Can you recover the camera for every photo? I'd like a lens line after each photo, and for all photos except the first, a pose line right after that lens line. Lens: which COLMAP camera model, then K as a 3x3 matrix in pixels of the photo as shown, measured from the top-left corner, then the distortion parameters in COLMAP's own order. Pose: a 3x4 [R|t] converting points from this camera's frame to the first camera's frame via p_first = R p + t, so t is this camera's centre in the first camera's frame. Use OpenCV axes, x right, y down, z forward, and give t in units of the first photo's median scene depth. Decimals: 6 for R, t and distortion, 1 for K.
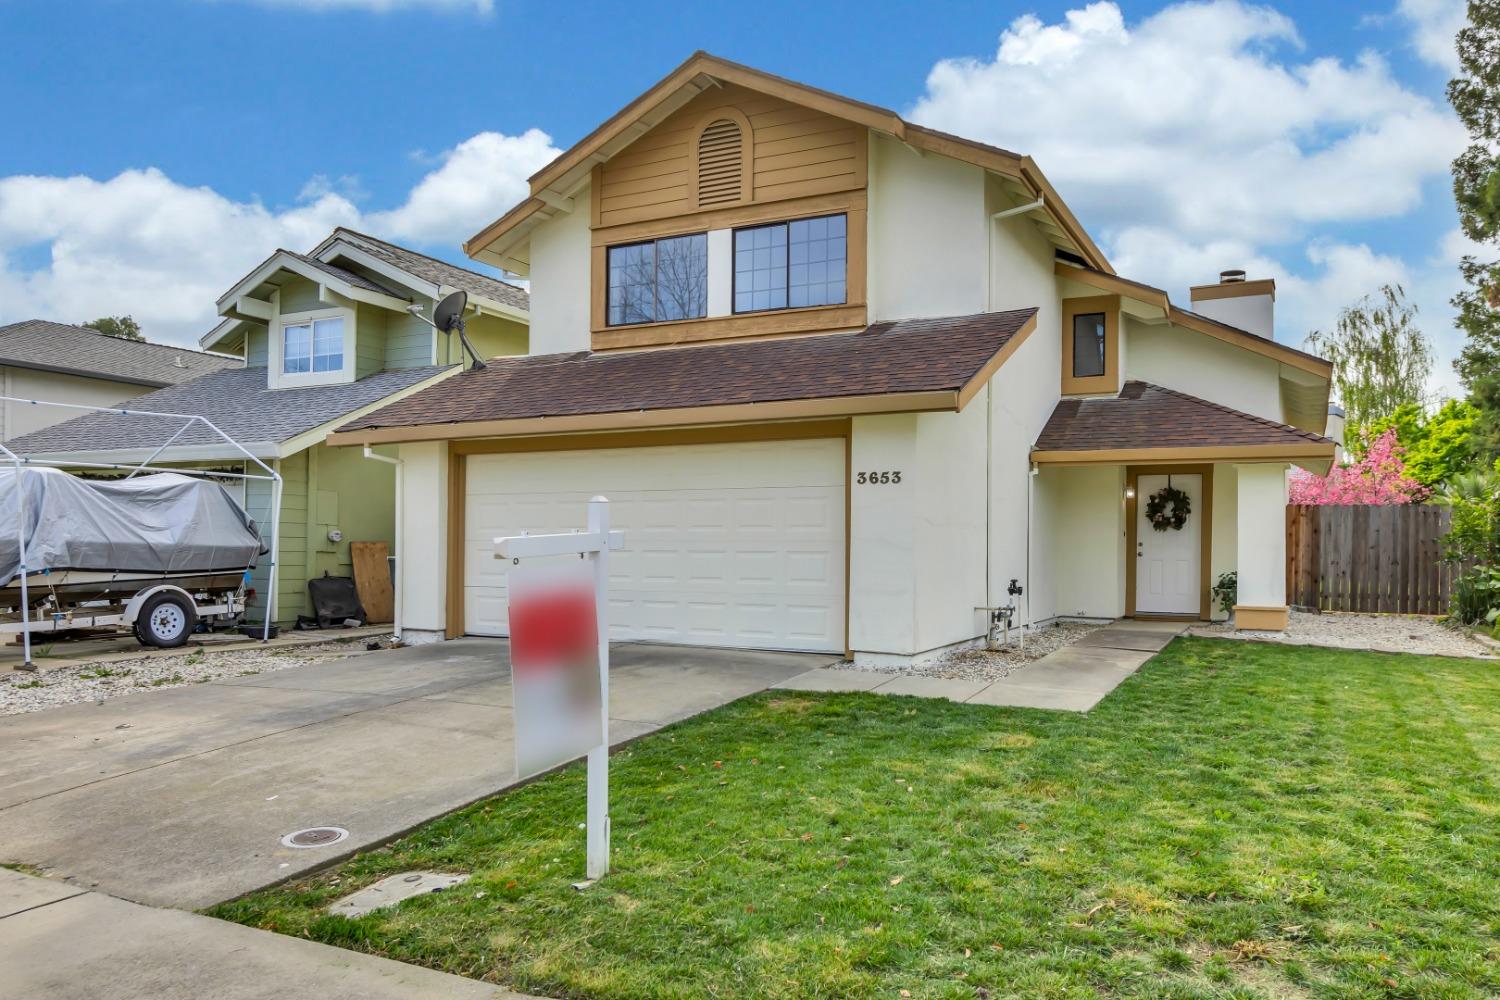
lens RADIAL K [[1020.5, 0, 755.1], [0, 1020.5, 521.8], [0, 0, 1]] dist [0.001024, 0.000382]
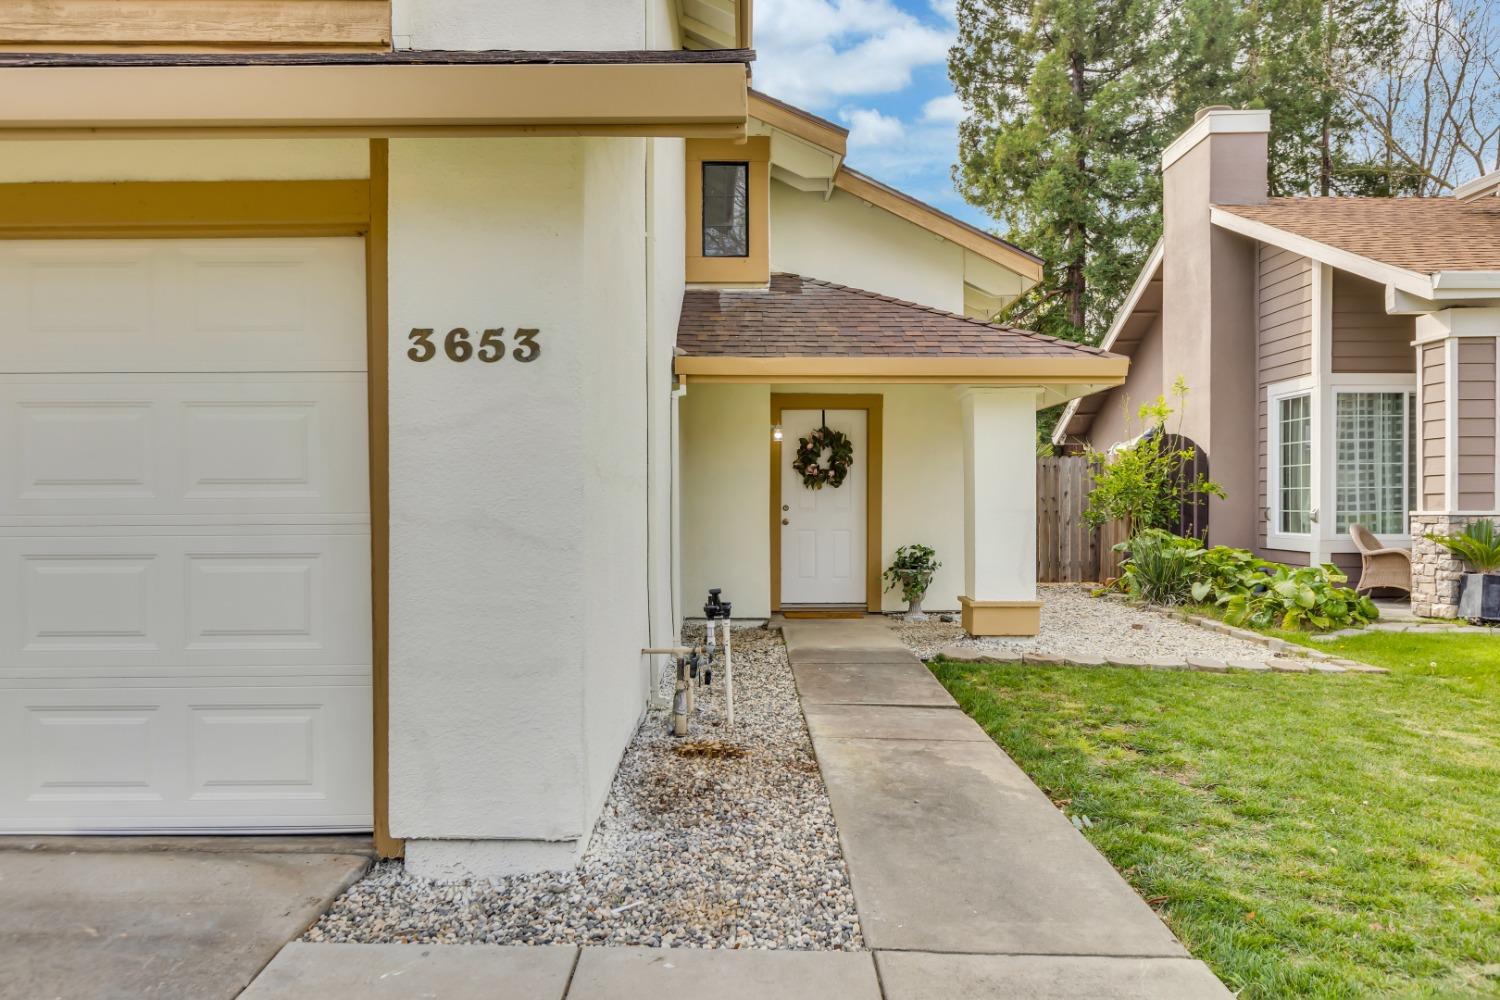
lens RADIAL K [[1020.5, 0, 755.1], [0, 1020.5, 521.8], [0, 0, 1]] dist [0.001024, 0.000382]
pose [[0.879606, -0.020098, 0.475278, 0.024271], [-0.000529, 0.999065, 0.043226, 0.001365], [-0.475703, -0.038273, 0.878773, 0.404665]]
